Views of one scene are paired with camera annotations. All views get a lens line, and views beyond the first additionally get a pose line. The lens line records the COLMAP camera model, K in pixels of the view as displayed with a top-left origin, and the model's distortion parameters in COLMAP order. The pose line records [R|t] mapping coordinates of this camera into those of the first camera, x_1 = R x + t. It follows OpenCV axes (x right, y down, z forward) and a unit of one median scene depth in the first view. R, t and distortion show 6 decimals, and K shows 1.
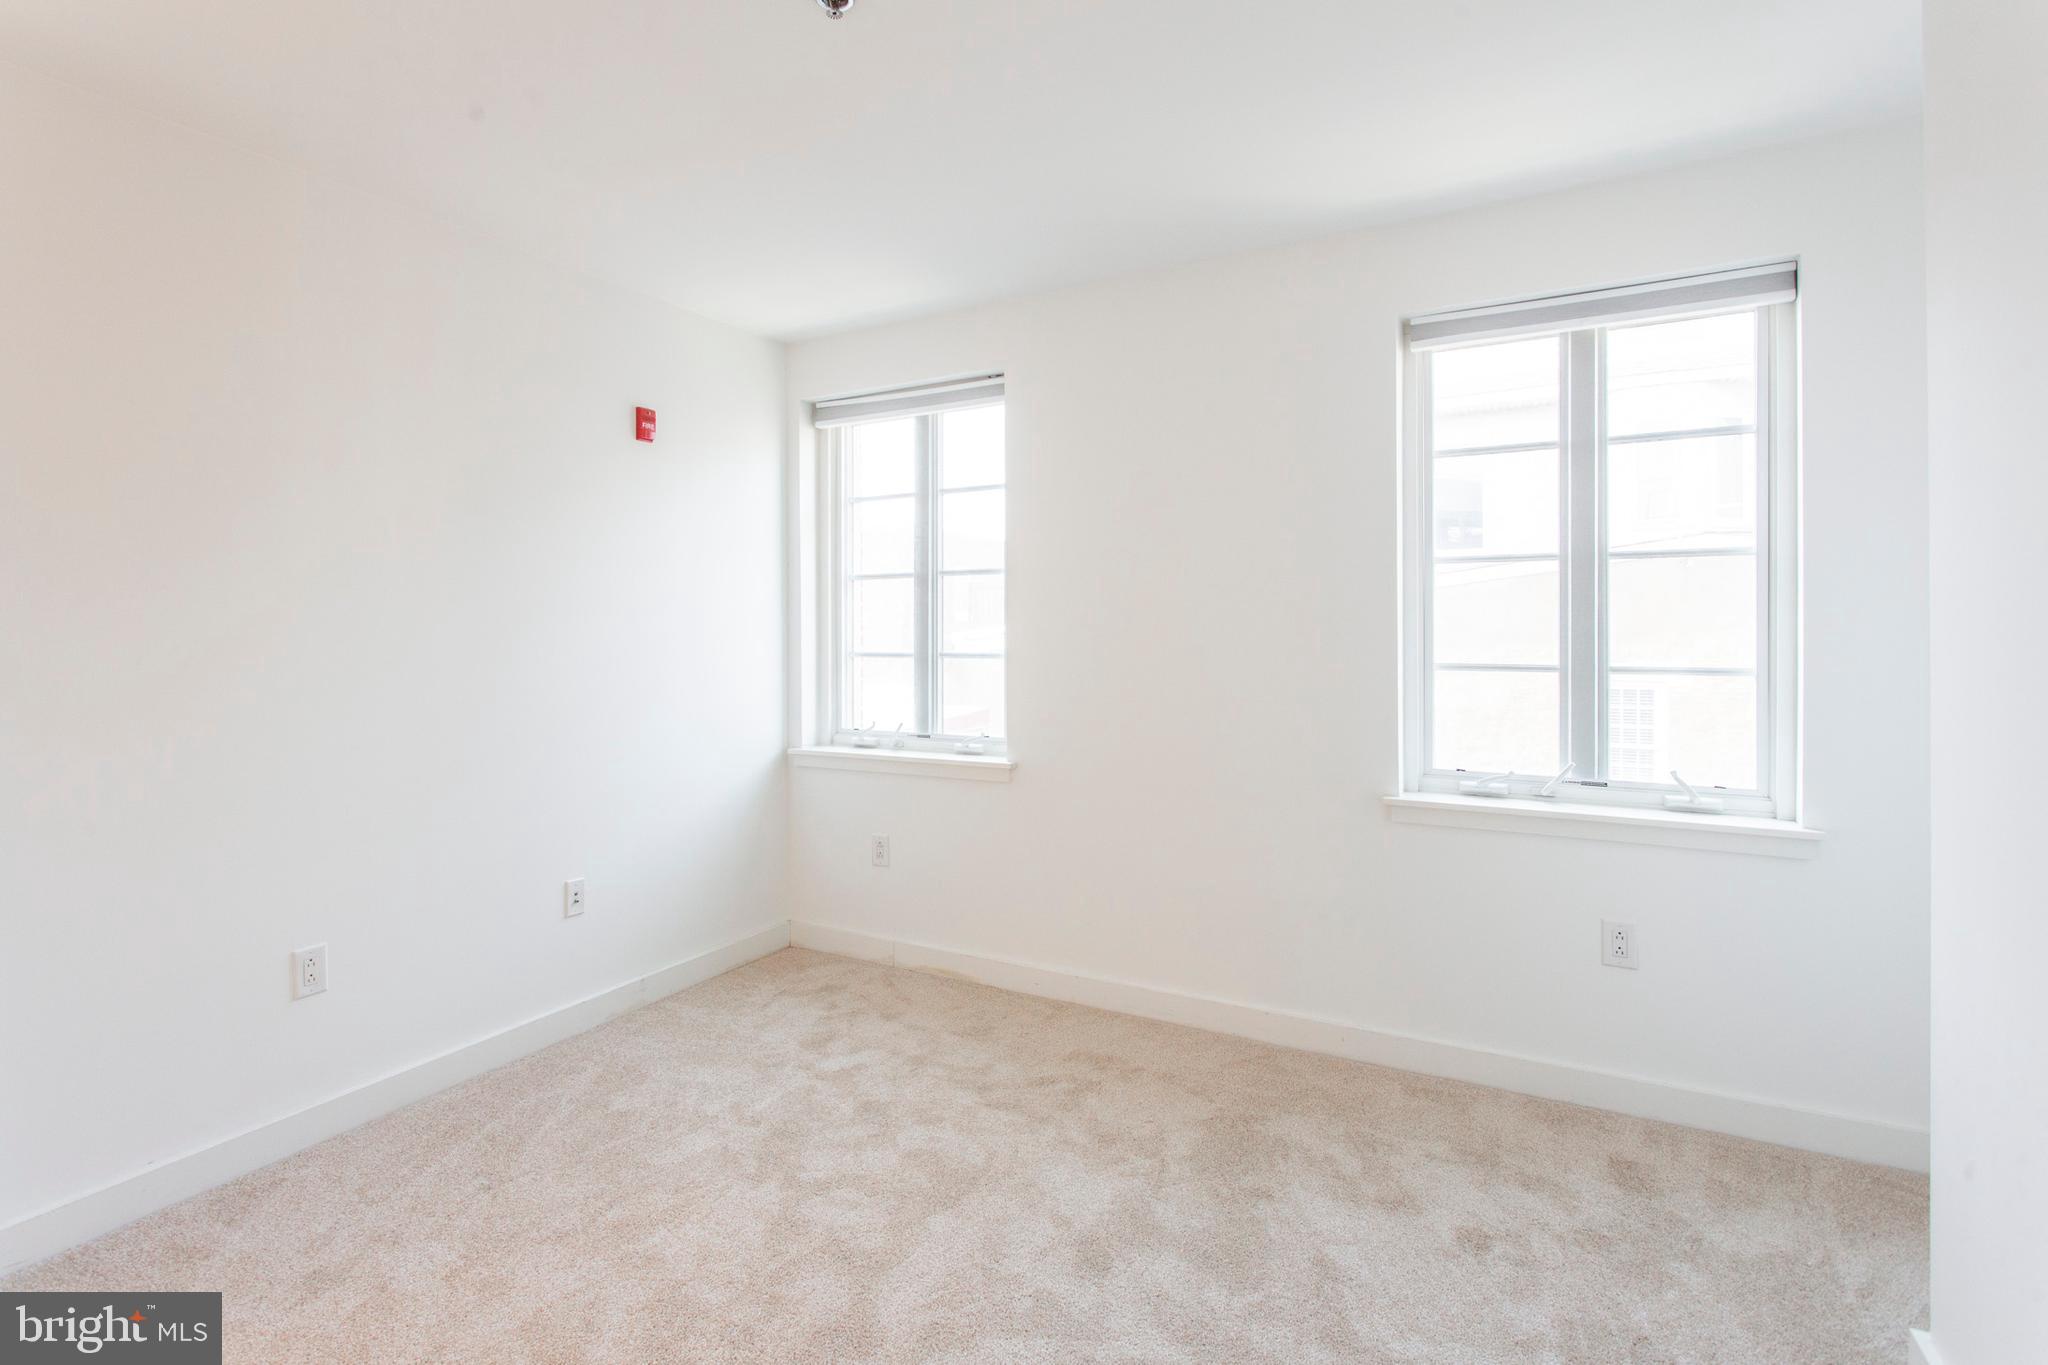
lens RADIAL K [[1033.3, 0, 1016.0], [0, 1033.3, 634.4], [0, 0, 1]] dist [-0.000531, 0.001651]
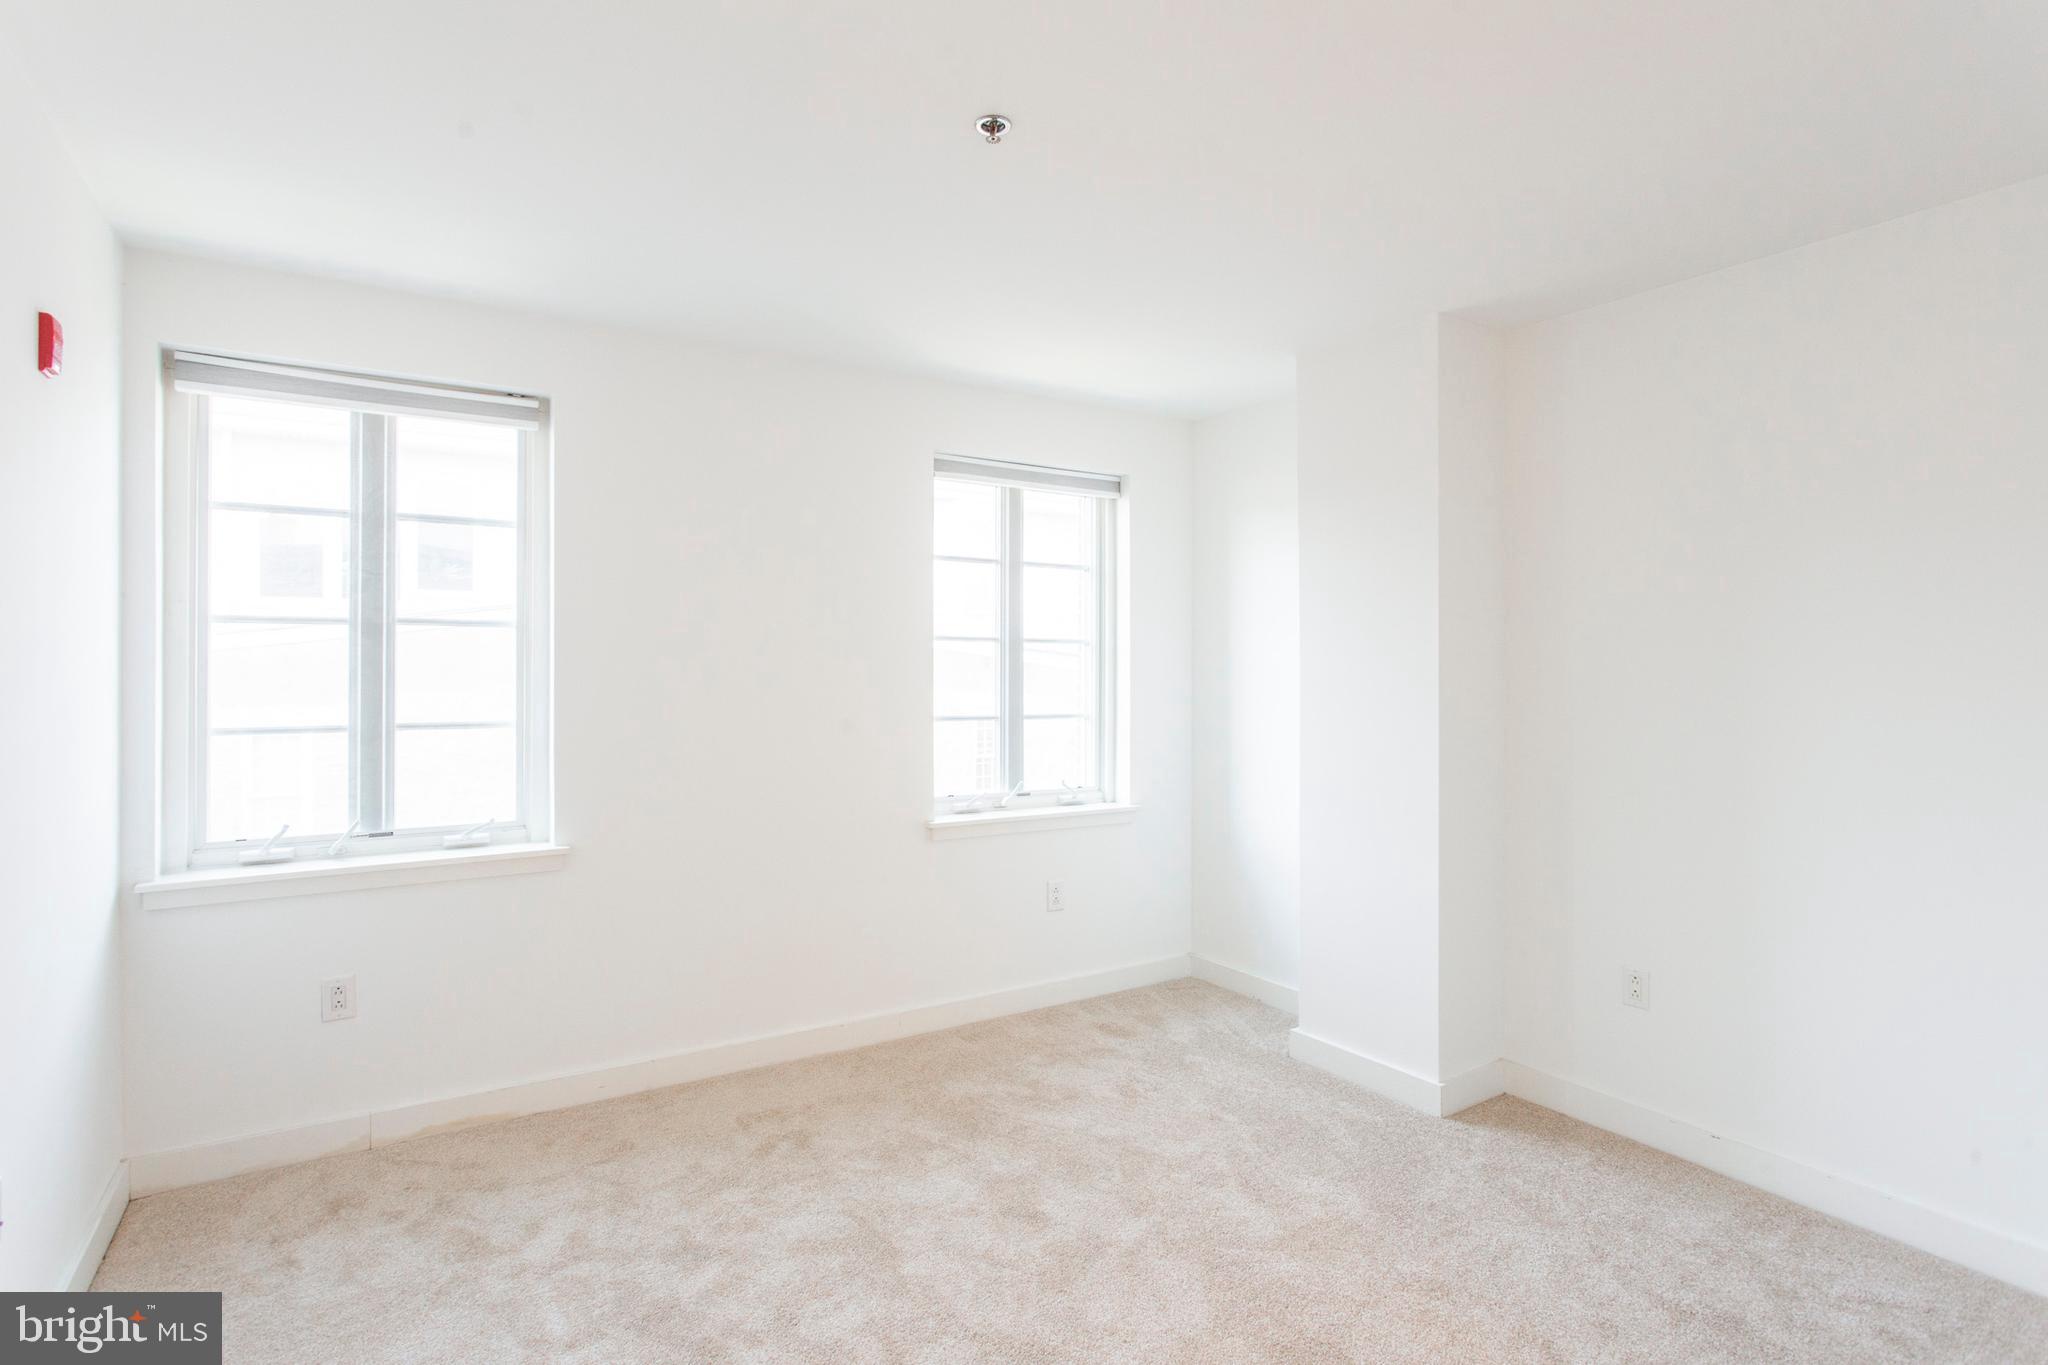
lens RADIAL K [[1002.3, 0, 1000.6], [0, 1002.3, 666.2], [0, 0, 1]] dist [-0.015902, 0.007067]
pose [[0.468957, 0.012387, 0.883134, -0.688457], [0.004844, 0.999851, -0.016596, -0.014889], [-0.883208, 0.012061, 0.468827, 0.329770]]
